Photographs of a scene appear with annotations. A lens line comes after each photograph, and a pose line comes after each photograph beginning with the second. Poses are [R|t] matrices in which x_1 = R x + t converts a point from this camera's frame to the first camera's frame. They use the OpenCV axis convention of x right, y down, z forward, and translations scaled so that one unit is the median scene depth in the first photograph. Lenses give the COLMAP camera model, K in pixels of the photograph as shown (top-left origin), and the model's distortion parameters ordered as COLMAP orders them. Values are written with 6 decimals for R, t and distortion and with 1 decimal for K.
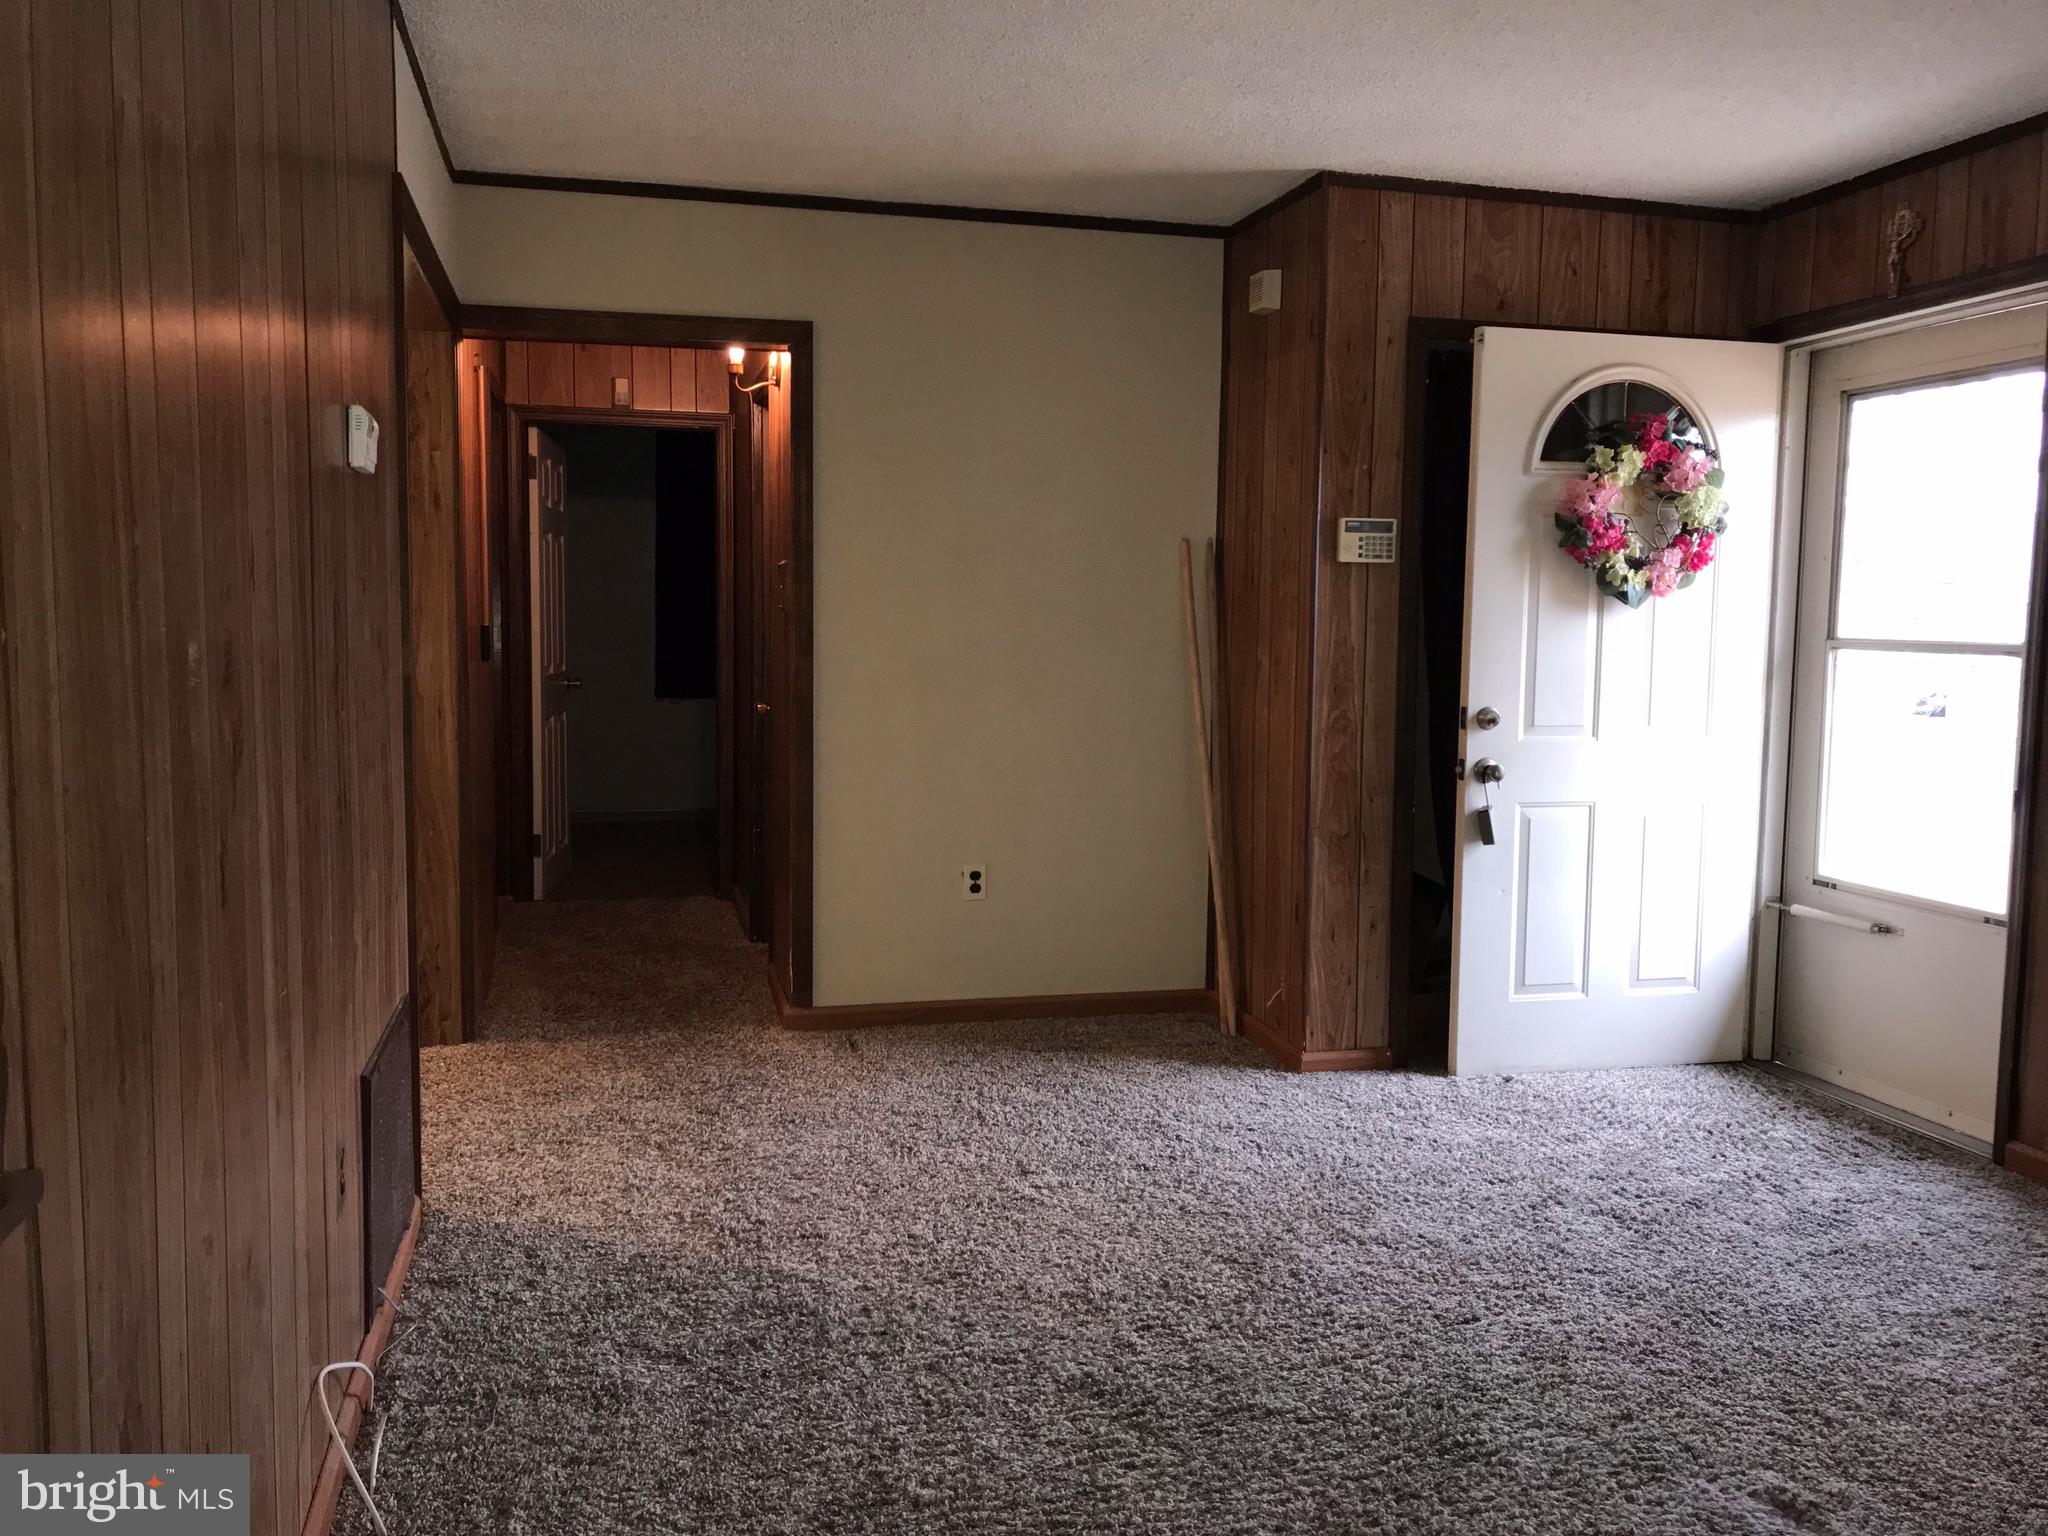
lens RADIAL K [[1654.0, 0, 1015.5], [0, 1654.0, 759.2], [0, 0, 1]] dist [0.011459, 0.007006]
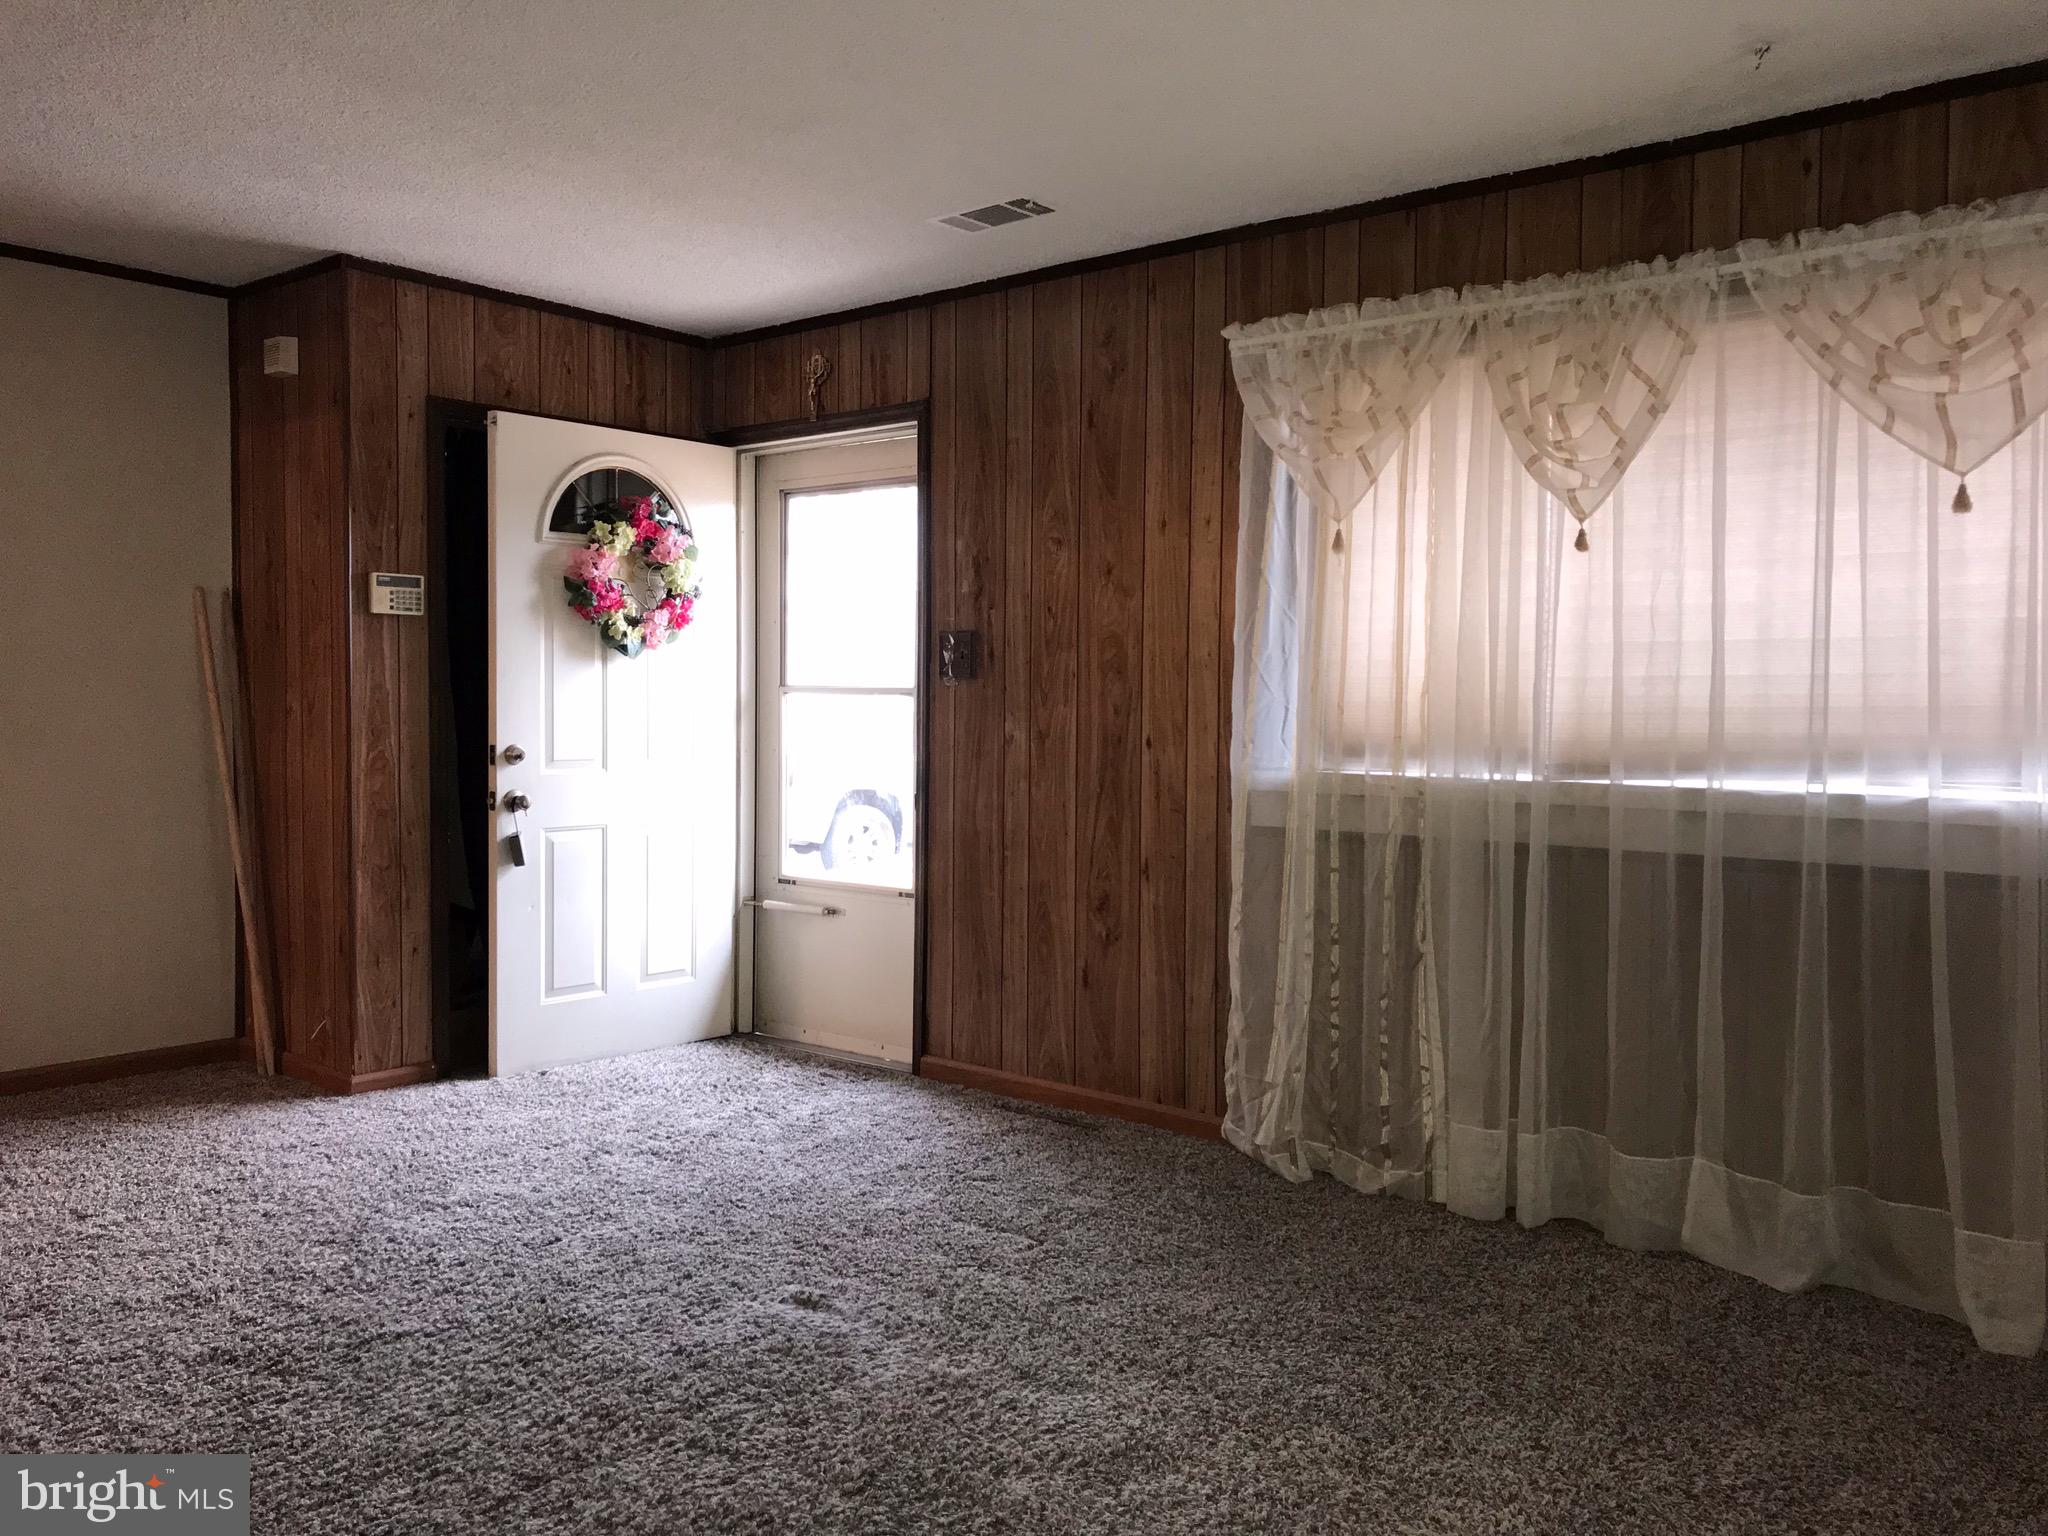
lens RADIAL K [[1654.0, 0, 1015.5], [0, 1654.0, 759.2], [0, 0, 1]] dist [0.011459, 0.007006]
pose [[0.816129, -0.025026, 0.577327, -0.090031], [0.051275, 0.998257, -0.029210, 0.029578], [-0.575590, 0.053442, 0.815990, -0.122236]]
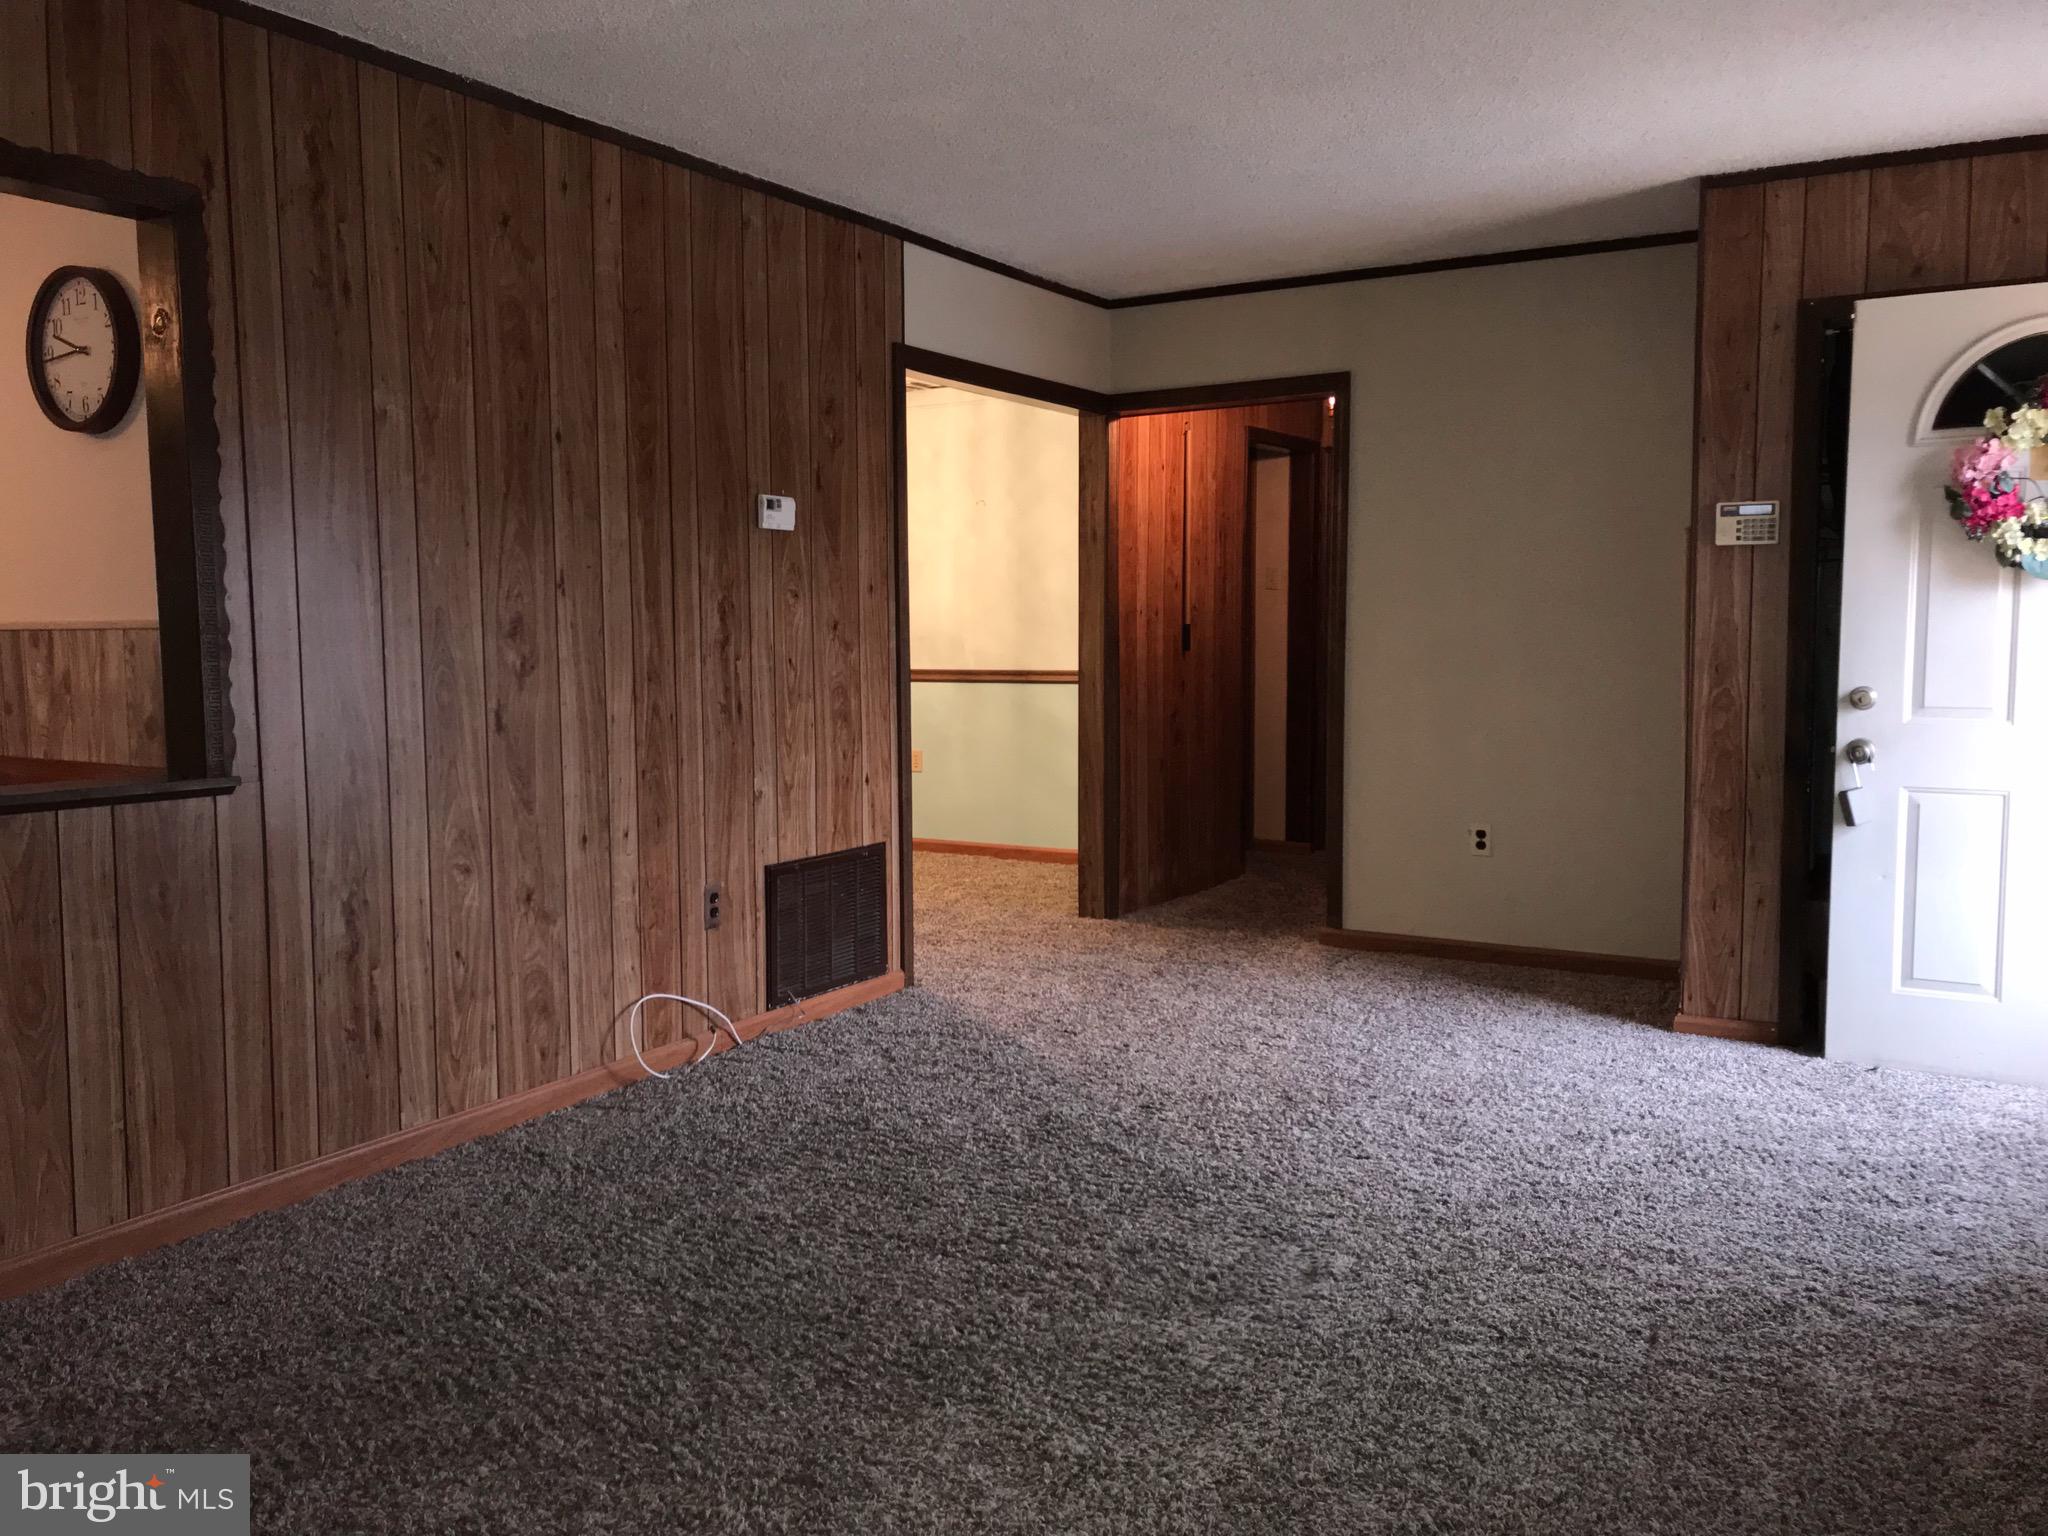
lens RADIAL K [[1654.0, 0, 1015.5], [0, 1654.0, 759.2], [0, 0, 1]] dist [0.011459, 0.007006]
pose [[0.707313, 0.042650, -0.705613, 0.638489], [-0.049479, 0.998717, 0.010768, 0.026369], [0.705167, 0.027297, 0.708516, -0.049263]]
